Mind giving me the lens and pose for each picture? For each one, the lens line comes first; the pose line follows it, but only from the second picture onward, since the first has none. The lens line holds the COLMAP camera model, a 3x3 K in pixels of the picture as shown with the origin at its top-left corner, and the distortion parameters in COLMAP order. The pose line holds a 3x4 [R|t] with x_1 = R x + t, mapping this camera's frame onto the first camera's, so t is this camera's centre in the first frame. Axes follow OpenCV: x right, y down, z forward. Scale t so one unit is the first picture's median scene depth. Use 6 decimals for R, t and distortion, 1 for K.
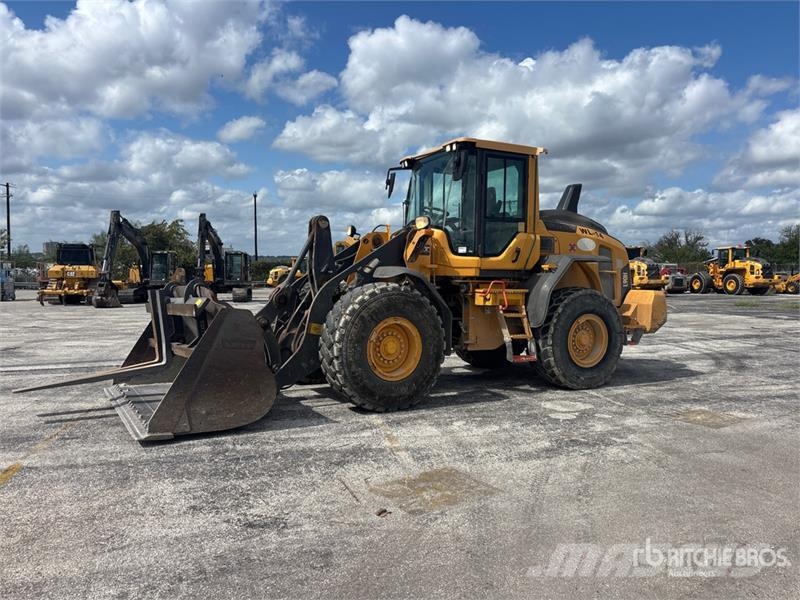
lens RADIAL K [[607.4, 0, 399.4], [0, 607.4, 300.3], [0, 0, 1]] dist [0.045128, -0.047597]
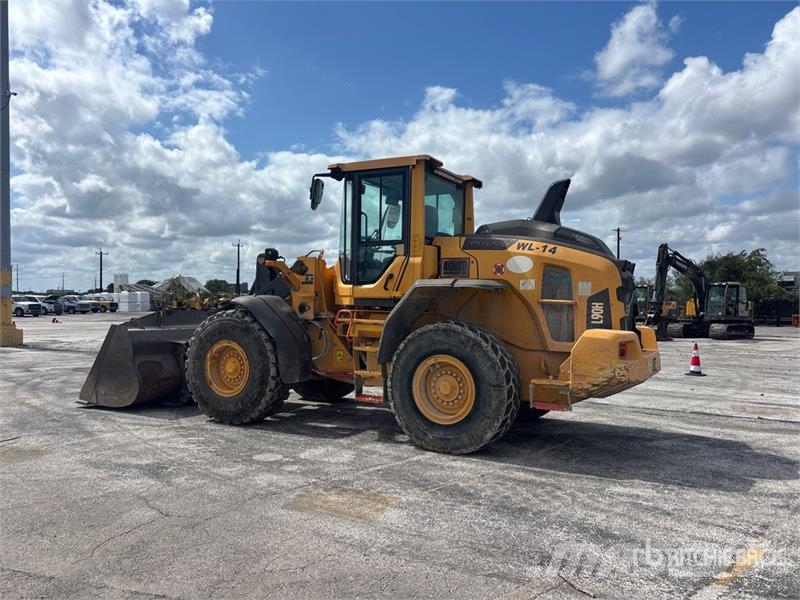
lens RADIAL K [[607.4, 0, 400.5], [0, 607.4, 296.3], [0, 0, 1]] dist [0.045128, -0.047597]
pose [[0.547513, -0.008671, -0.836752, 1.003921], [-0.043785, 0.998280, -0.038994, -0.021101], [0.835651, 0.057987, 0.546192, 0.572073]]
